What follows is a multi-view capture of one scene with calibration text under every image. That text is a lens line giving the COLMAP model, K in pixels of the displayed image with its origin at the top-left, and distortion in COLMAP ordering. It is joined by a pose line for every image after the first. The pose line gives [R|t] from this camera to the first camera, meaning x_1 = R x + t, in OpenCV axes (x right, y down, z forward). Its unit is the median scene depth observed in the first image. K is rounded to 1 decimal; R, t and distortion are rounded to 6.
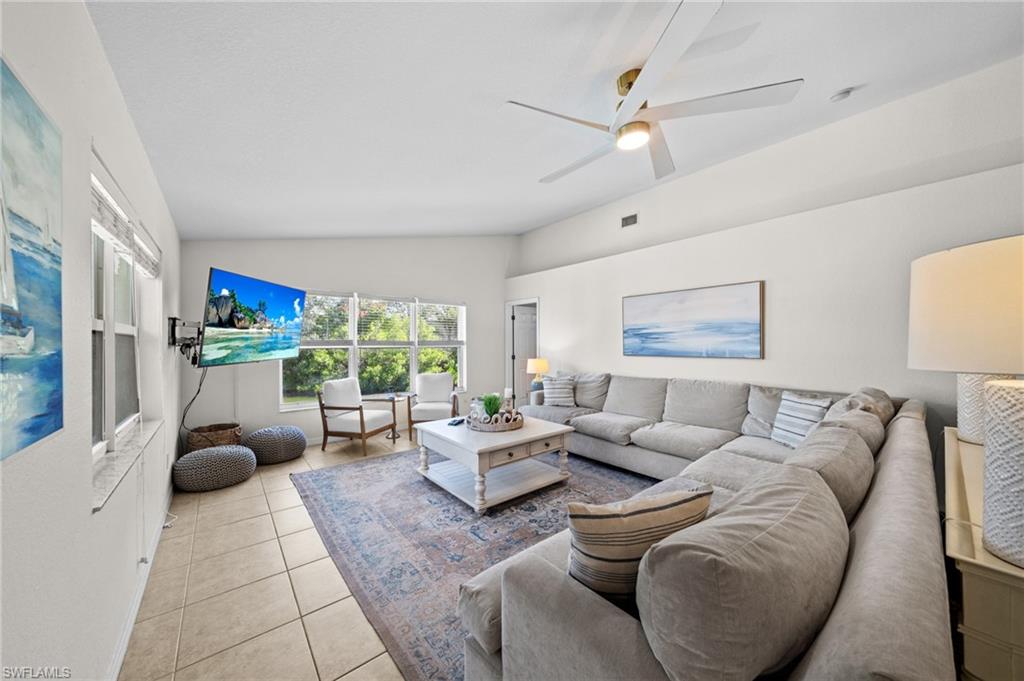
lens RADIAL K [[354.3, 0, 505.8], [0, 354.3, 347.2], [0, 0, 1]] dist [-0.001758, -0.000217]
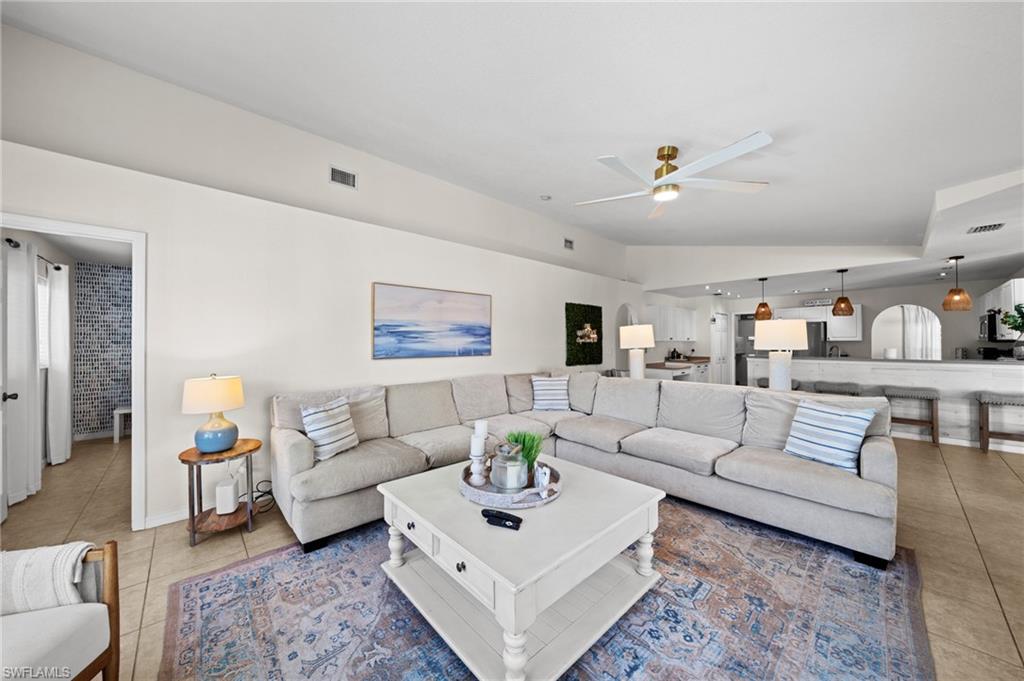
lens RADIAL K [[357.3, 0, 502.0], [0, 357.3, 340.6], [0, 0, 1]] dist [-0.001644, -0.000199]
pose [[-0.053927, 0.008040, 0.998513, -0.578575], [0.012845, 0.999890, -0.007358, -0.009962], [-0.998462, 0.012429, -0.054024, 1.000076]]
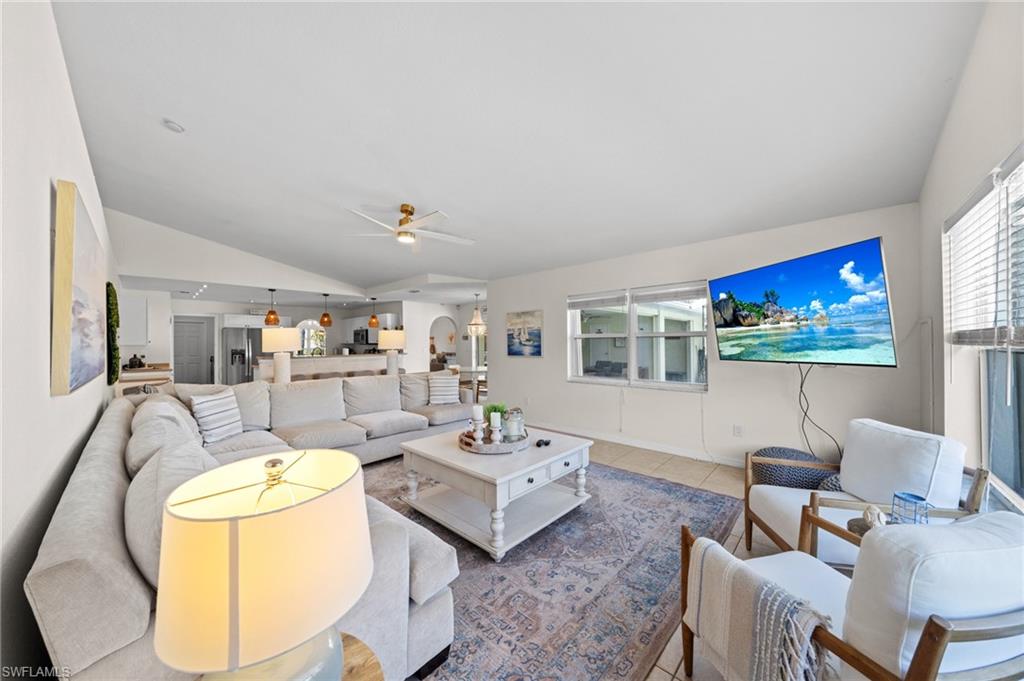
lens RADIAL K [[348.2, 0, 508.9], [0, 348.2, 344.9], [0, 0, 1]] dist [0.000311, -0.000006]
pose [[-0.989161, 0.012315, -0.146316, 0.049490], [0.009954, 0.999808, 0.016856, -0.021313], [0.146496, 0.015217, -0.989094, 1.723863]]
